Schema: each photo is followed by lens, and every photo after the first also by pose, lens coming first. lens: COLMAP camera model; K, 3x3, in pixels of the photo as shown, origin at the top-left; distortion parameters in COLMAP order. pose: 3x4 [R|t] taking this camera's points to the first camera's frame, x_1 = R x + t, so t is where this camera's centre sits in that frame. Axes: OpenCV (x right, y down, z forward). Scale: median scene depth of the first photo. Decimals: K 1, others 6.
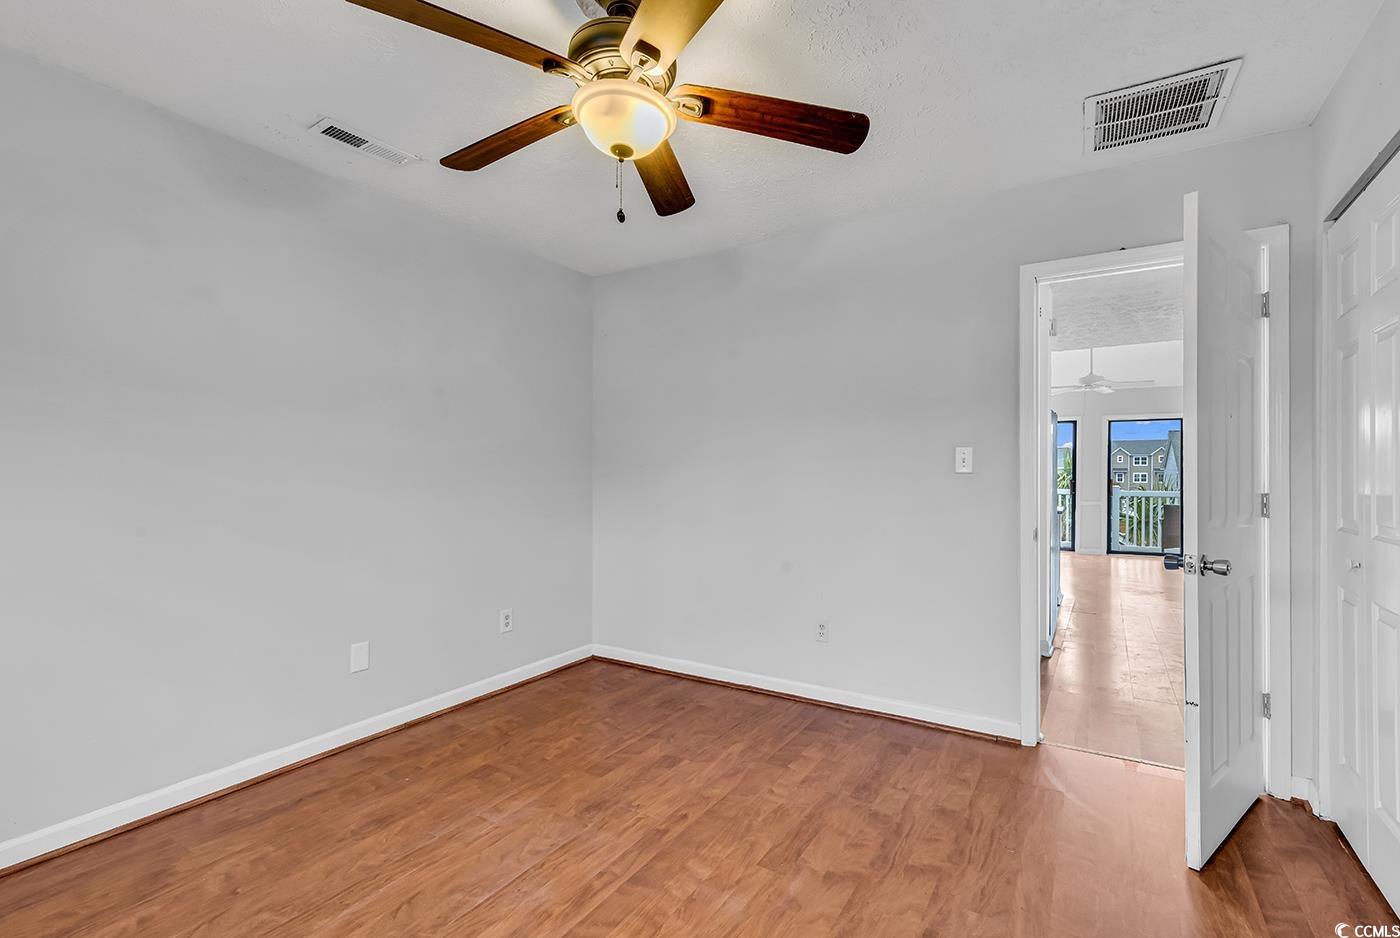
lens RADIAL K [[641.2, 0, 706.3], [0, 641.2, 475.2], [0, 0, 1]] dist [0.000216, -0.000362]
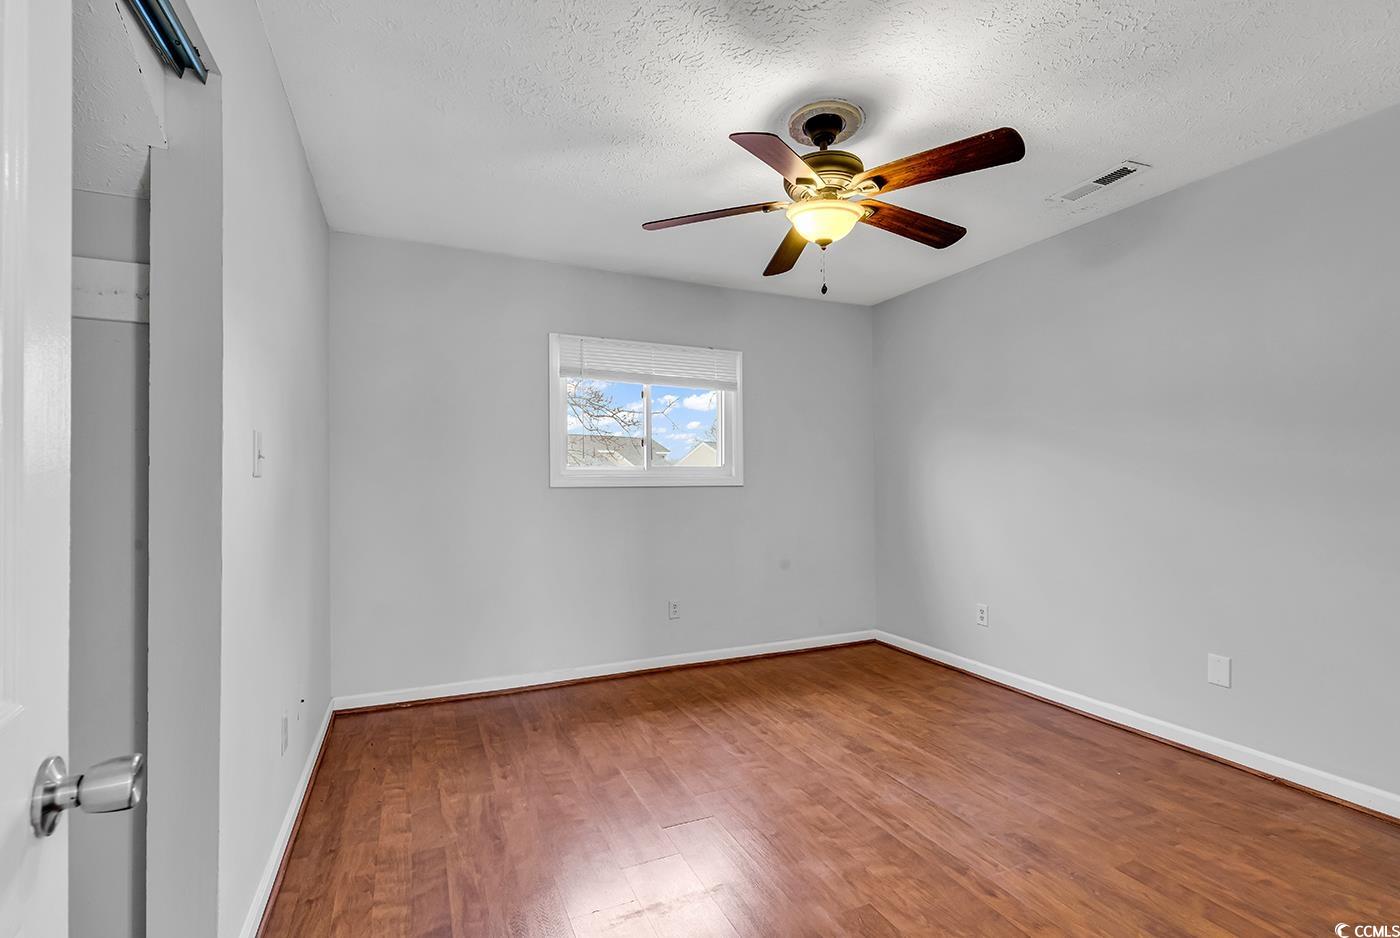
lens RADIAL K [[634.3, 0, 705.4], [0, 634.3, 471.1], [0, 0, 1]] dist [0.011071, -0.002158]
pose [[-0.551032, -0.006504, -0.834459, 0.733060], [0.002410, 0.999953, -0.009385, -0.000640], [0.834481, -0.007182, -0.550990, 0.990666]]
